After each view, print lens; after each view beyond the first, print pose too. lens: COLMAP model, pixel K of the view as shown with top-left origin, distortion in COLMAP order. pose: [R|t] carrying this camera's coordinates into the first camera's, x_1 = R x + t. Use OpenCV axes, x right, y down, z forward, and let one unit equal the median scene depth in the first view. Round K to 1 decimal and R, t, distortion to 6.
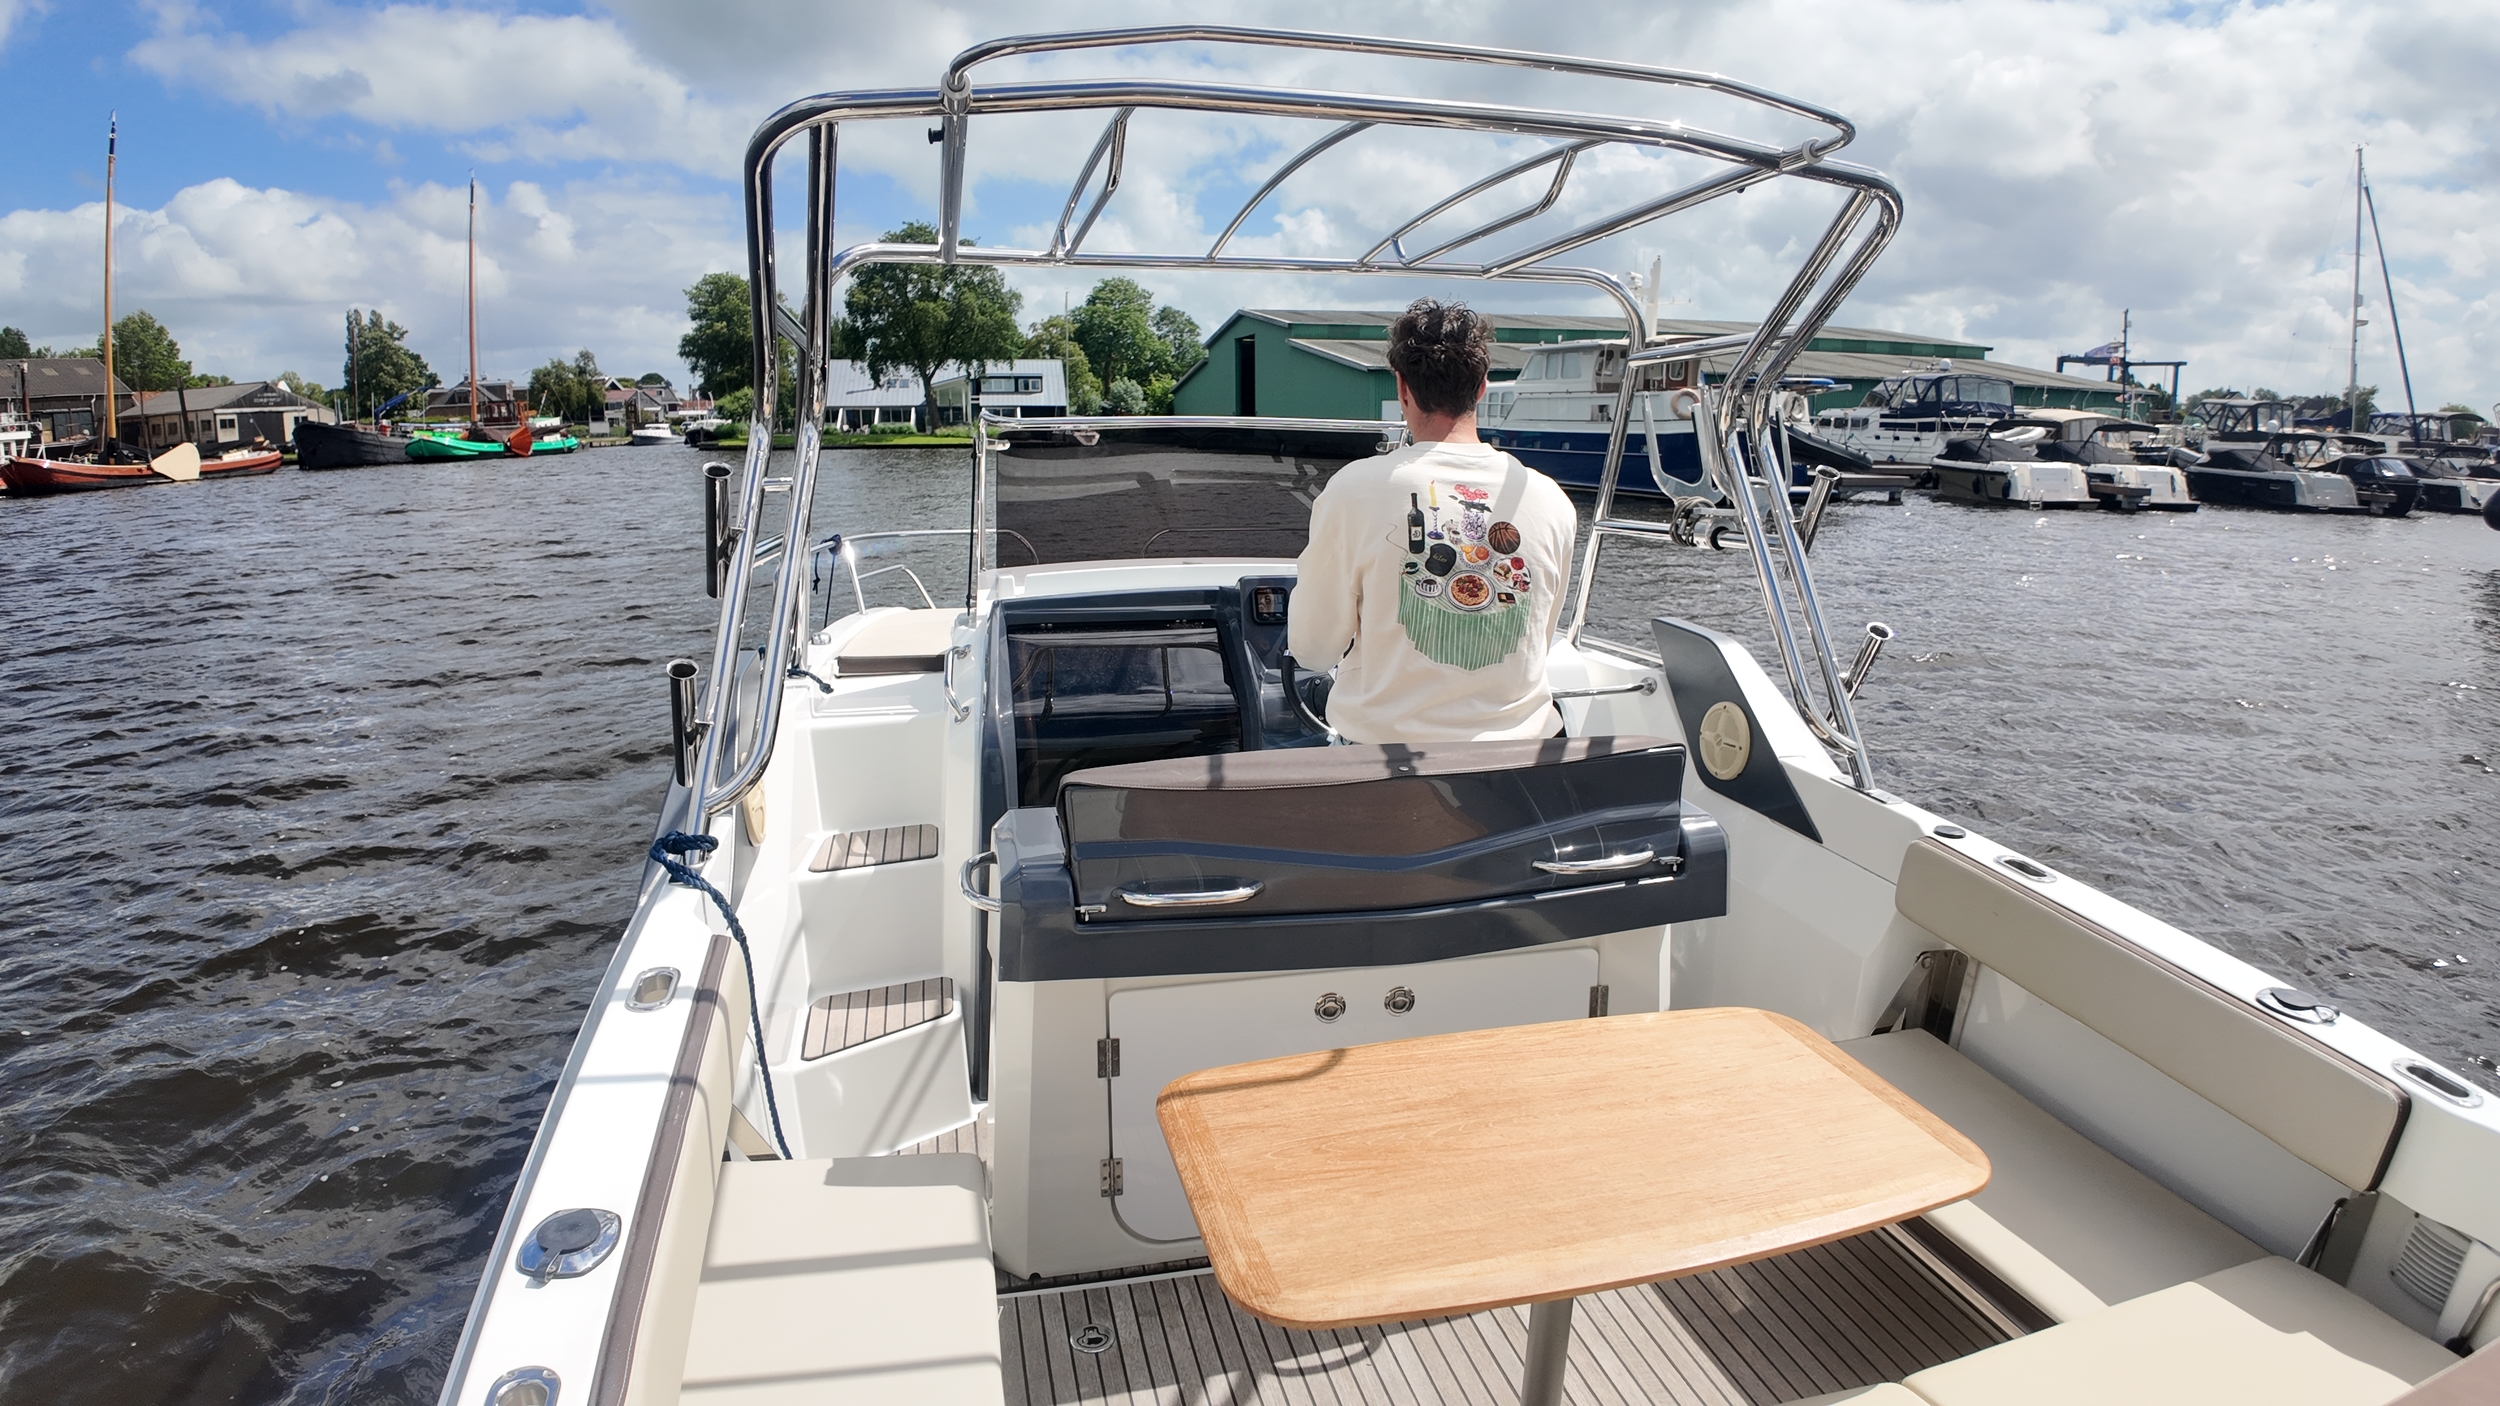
lens RADIAL K [[1370.7, 0, 1328.6], [0, 1370.7, 743.7], [0, 0, 1]] dist [-0.076940, -0.022444]
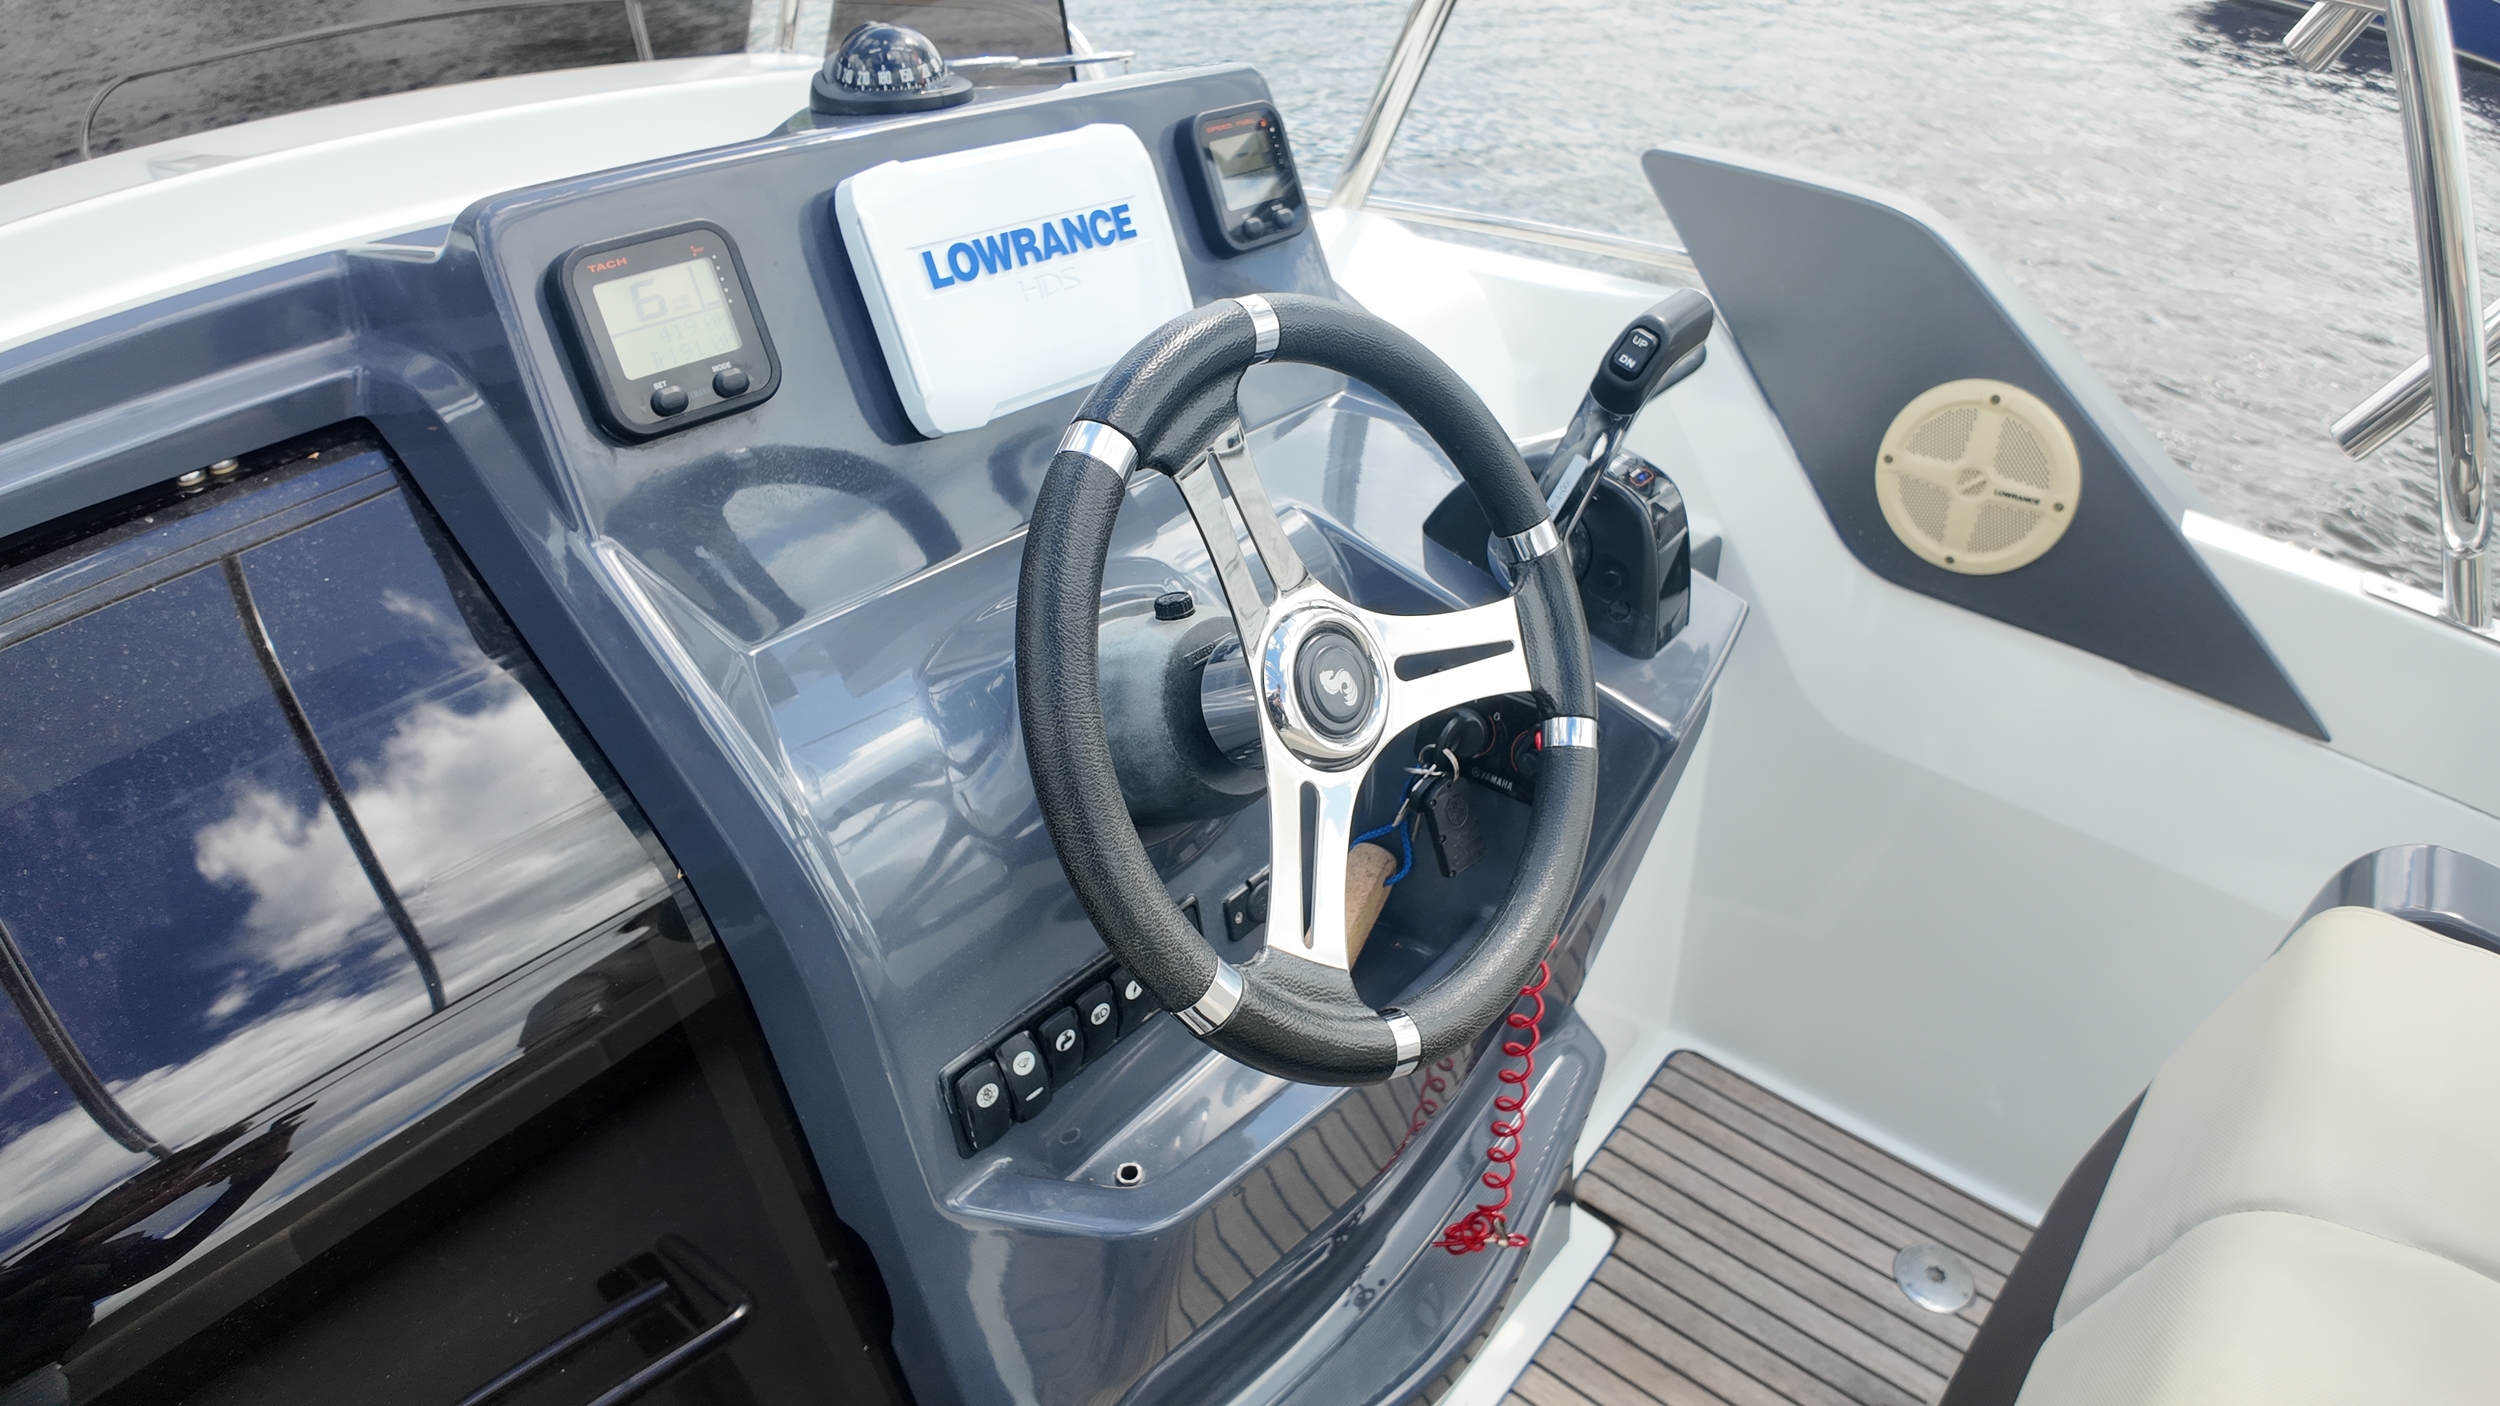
lens RADIAL K [[1370.7, 0, 1328.6], [0, 1370.7, 743.7], [0, 0, 1]] dist [-0.076940, -0.022444]
pose [[0.831872, -0.312205, 0.458821, -0.112858], [0.117782, 0.907240, 0.403786, -0.181599], [-0.542325, -0.281857, 0.791480, 1.247614]]
